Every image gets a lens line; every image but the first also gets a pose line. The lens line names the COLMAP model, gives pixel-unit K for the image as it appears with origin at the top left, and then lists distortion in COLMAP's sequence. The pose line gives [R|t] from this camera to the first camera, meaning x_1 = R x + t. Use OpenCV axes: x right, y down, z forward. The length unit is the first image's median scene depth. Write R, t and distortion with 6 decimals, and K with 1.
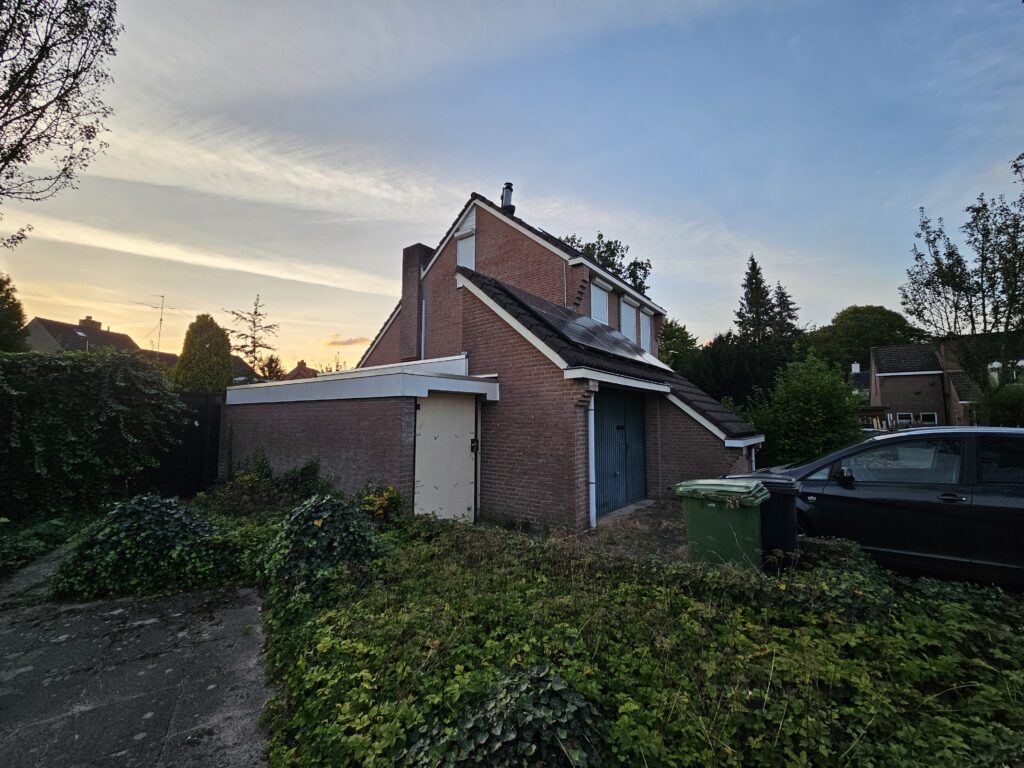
lens RADIAL K [[410.9, 0, 511.1], [0, 410.9, 376.0], [0, 0, 1]] dist [-0.014625, -0.000480]
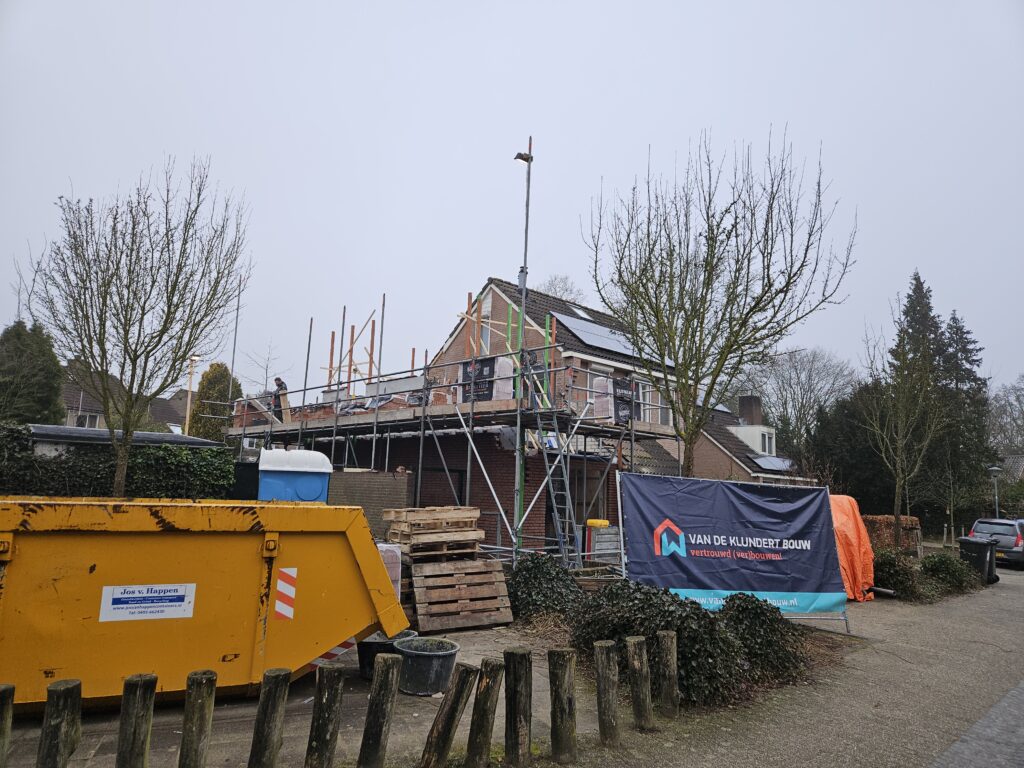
lens RADIAL K [[686.7, 0, 519.6], [0, 686.7, 386.6], [0, 0, 1]] dist [0.035682, -0.013764]
pose [[0.989831, 0.020140, -0.140813, 0.231311], [-0.025945, 0.998882, -0.039517, -0.084572], [0.139860, 0.042769, 0.989247, -0.723666]]
